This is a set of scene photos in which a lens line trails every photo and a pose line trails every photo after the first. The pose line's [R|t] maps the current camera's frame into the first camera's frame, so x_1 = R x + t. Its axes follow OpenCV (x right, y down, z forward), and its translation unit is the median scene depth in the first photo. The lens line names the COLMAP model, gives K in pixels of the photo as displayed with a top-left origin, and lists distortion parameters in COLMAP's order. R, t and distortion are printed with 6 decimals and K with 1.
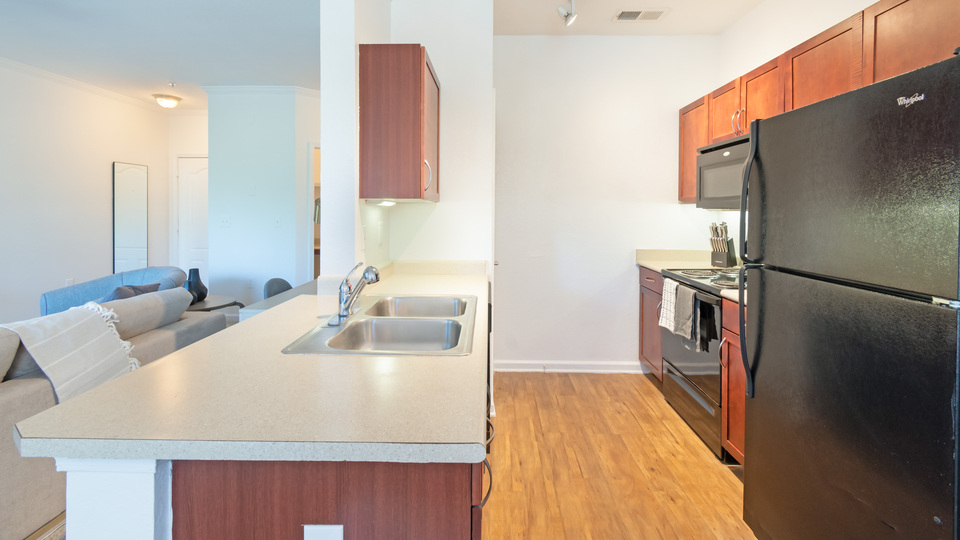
lens RADIAL K [[420.7, 0, 483.2], [0, 420.7, 216.2], [0, 0, 1]] dist [0.000379, -0.000006]
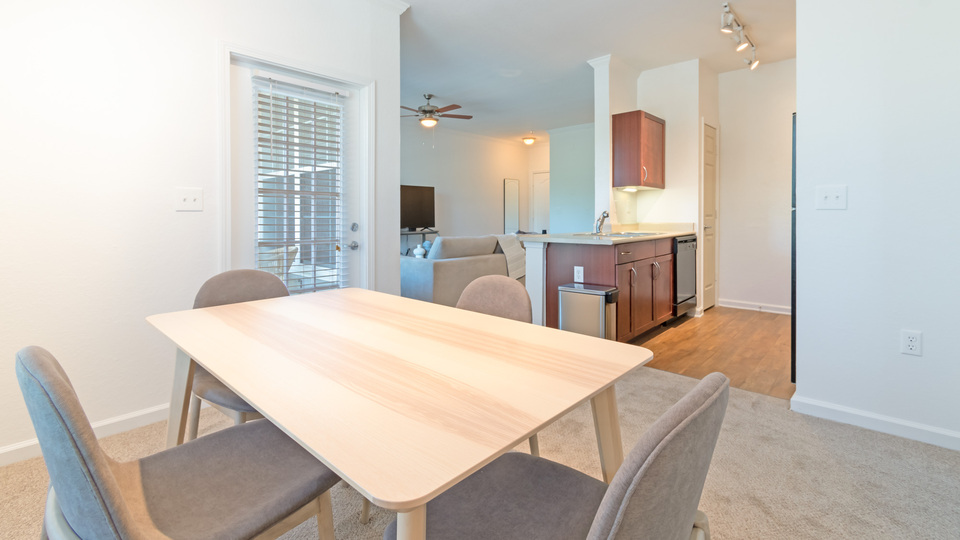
lens RADIAL K [[420.7, 0, 483.2], [0, 420.7, 216.2], [0, 0, 1]] dist [0.000379, -0.000006]
pose [[0.744979, -0.005330, -0.667067, 0.369748], [-0.000988, 0.999958, -0.009094, 0.071759], [0.667087, 0.007434, 0.744943, -0.589273]]
